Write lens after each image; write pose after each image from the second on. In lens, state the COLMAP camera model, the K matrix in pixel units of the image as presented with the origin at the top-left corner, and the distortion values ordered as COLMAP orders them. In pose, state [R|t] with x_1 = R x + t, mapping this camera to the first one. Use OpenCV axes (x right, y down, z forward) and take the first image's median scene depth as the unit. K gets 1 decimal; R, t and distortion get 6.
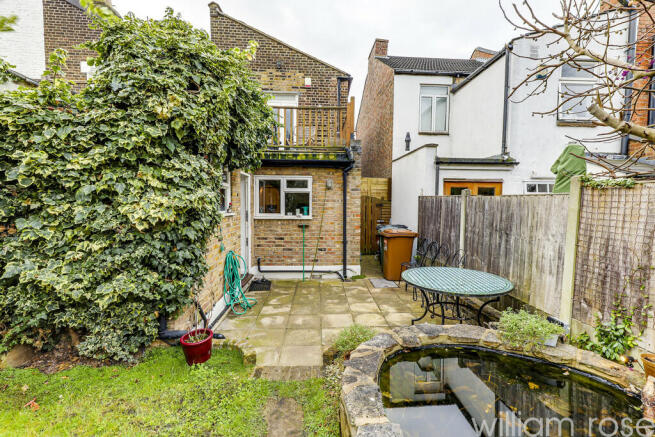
lens RADIAL K [[308.4, 0, 327.5], [0, 308.4, 218.5], [0, 0, 1]] dist [0.015912, 0.000714]
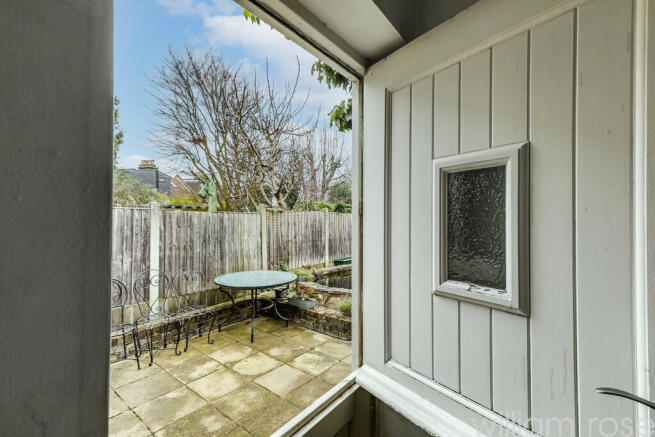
lens RADIAL K [[308.4, 0, 327.5], [0, 308.4, 218.5], [0, 0, 1]] dist [0.015912, 0.000714]
pose [[-0.780440, -0.004423, 0.625215, -0.530458], [0.026452, 0.998846, 0.040086, -0.080456], [-0.624671, 0.047823, -0.779422, 1.563798]]
